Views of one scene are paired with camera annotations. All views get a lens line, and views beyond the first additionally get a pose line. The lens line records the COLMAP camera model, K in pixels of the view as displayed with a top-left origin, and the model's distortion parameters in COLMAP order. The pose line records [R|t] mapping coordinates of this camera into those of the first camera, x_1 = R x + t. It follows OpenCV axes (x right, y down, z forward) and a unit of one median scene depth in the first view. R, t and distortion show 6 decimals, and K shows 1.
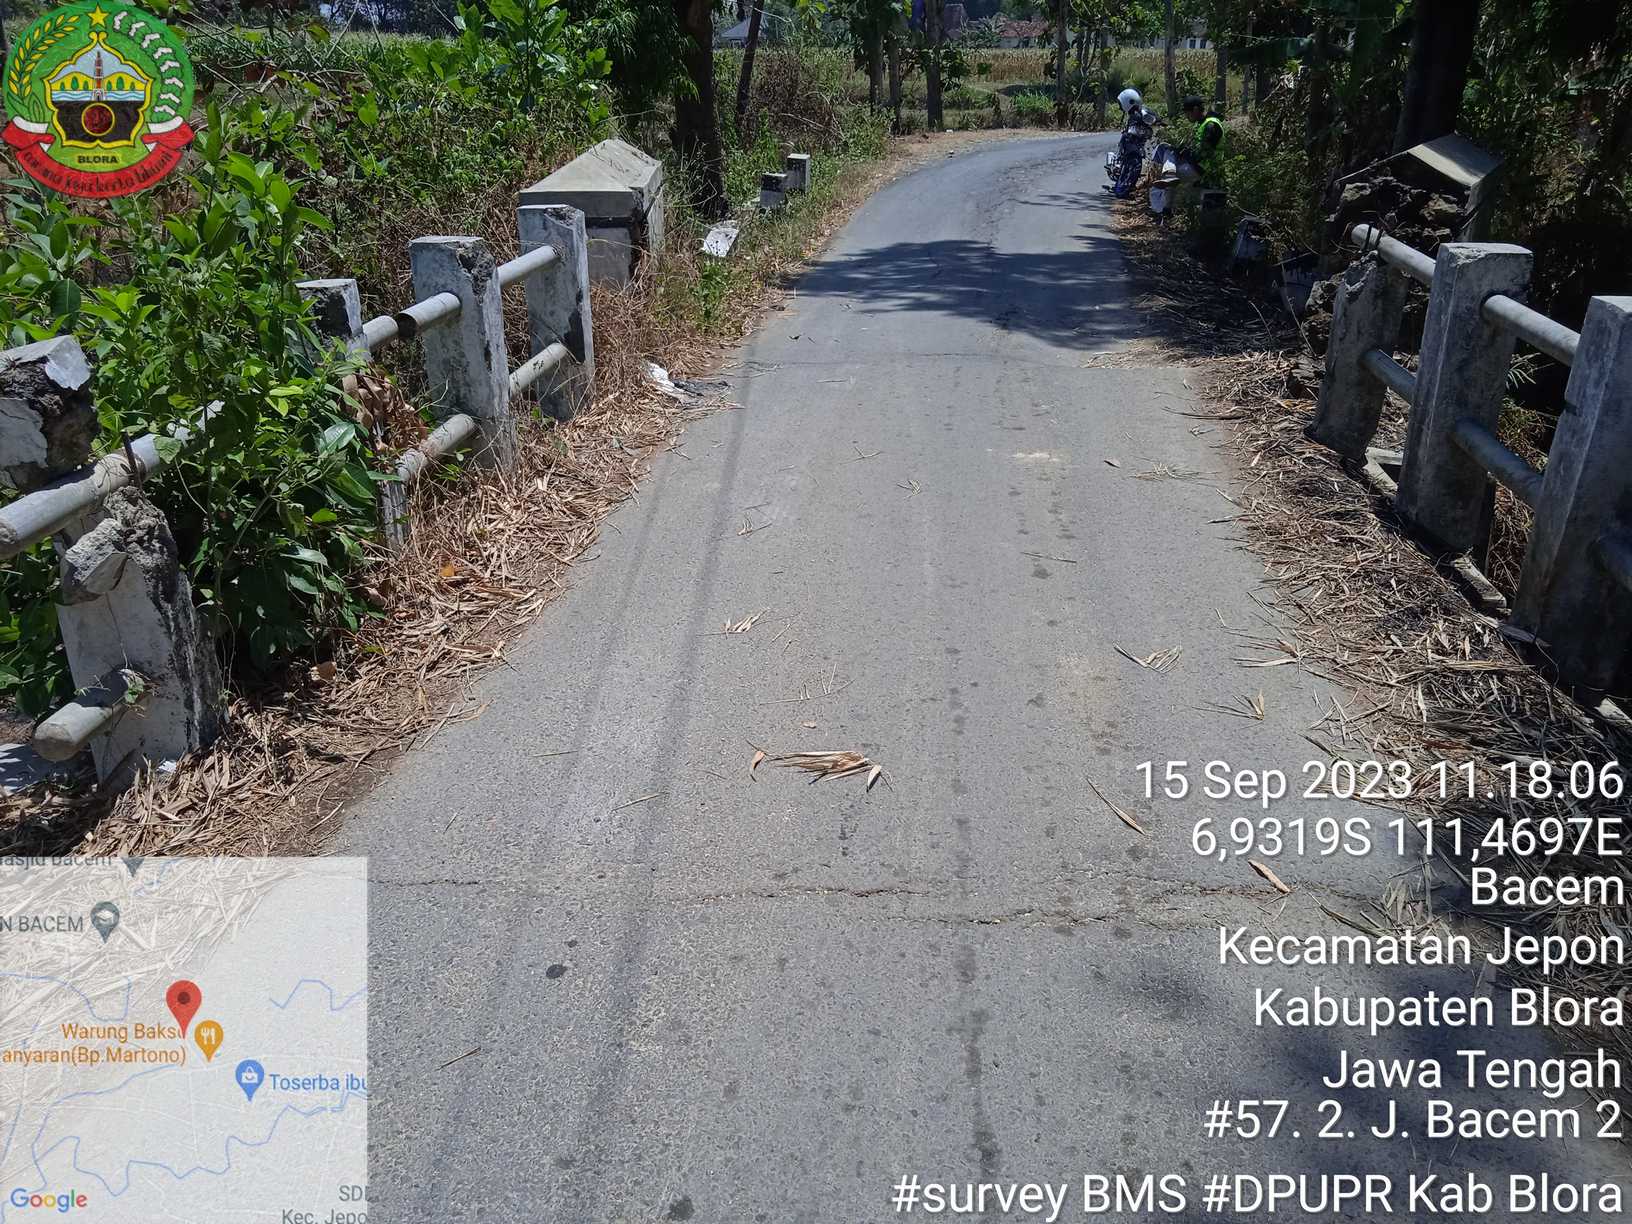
lens RADIAL K [[1325.1, 0, 816.0], [0, 1325.1, 612.0], [0, 0, 1]] dist [0.028685, -0.004572]
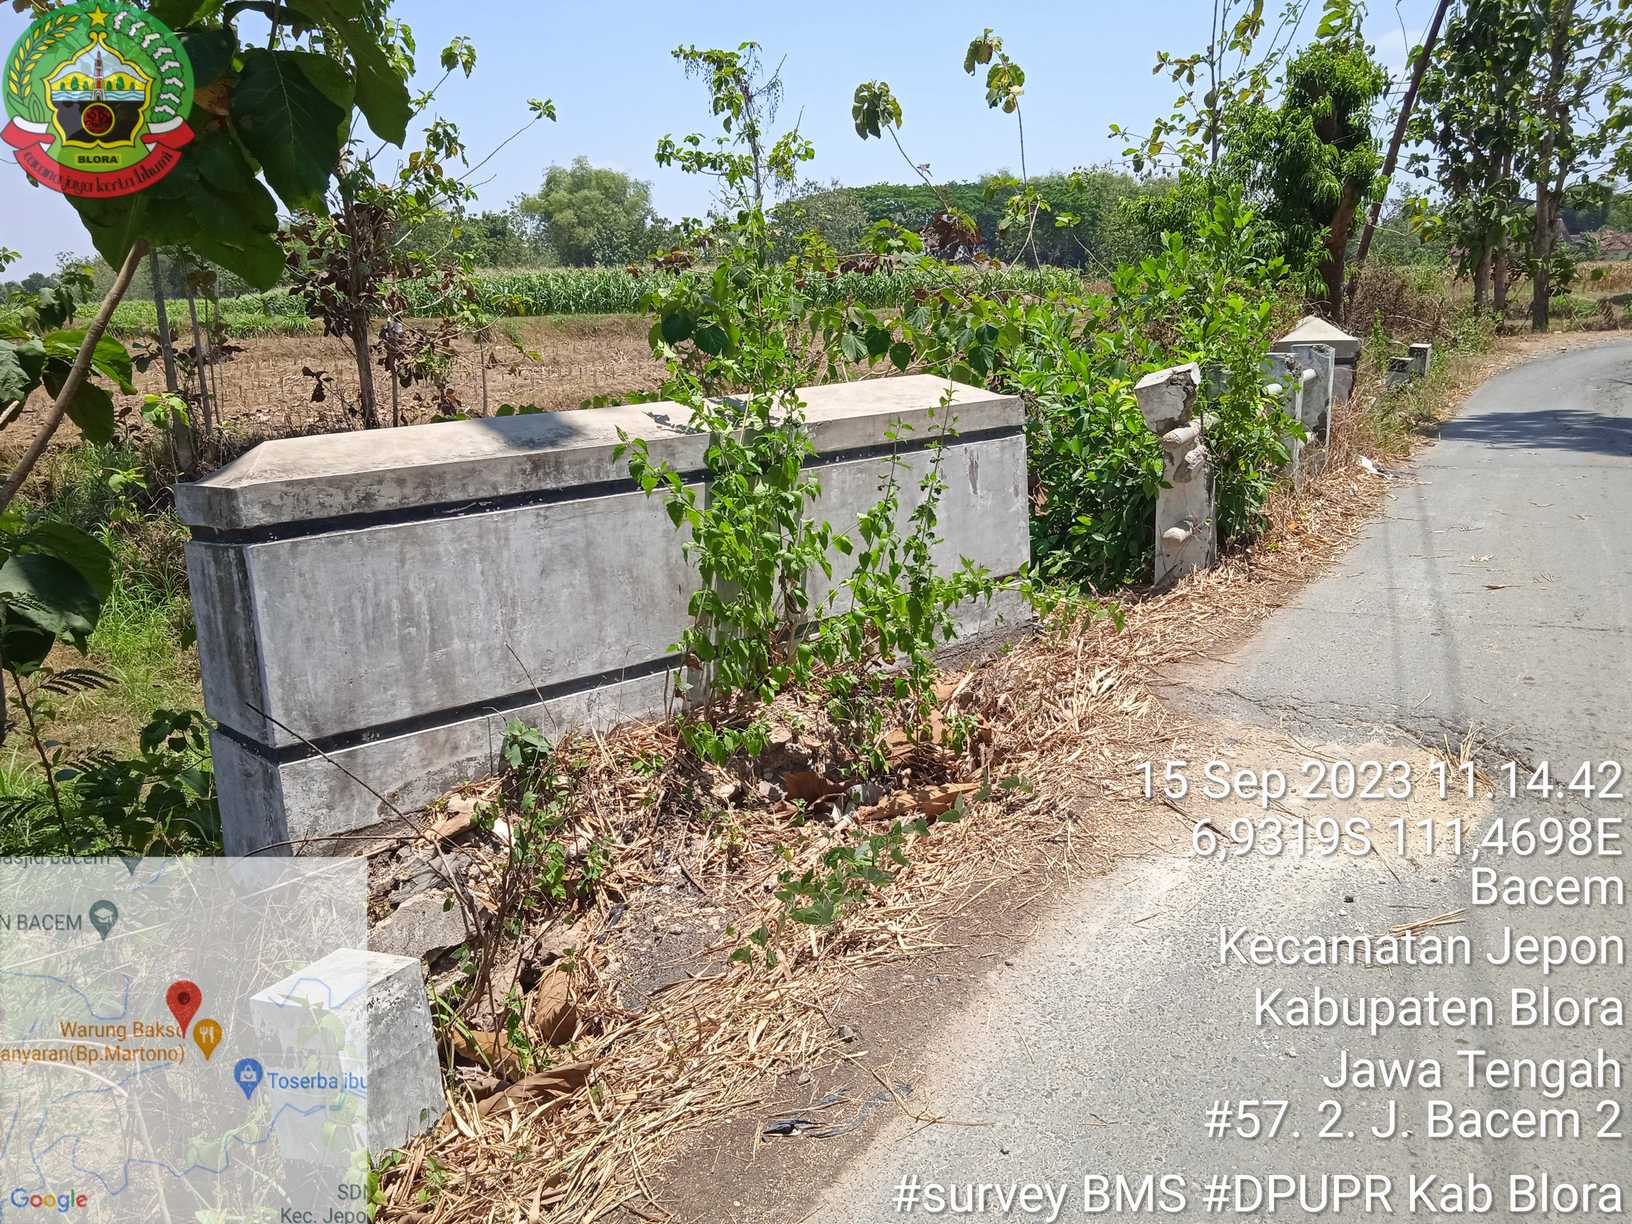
lens RADIAL K [[1325.1, 0, 816.0], [0, 1325.1, 612.0], [0, 0, 1]] dist [0.028685, -0.004572]
pose [[0.924731, 0.064660, -0.375090, -0.114660], [-0.122083, 0.983785, -0.131387, 0.231888], [0.360512, 0.167289, 0.917630, -0.485333]]
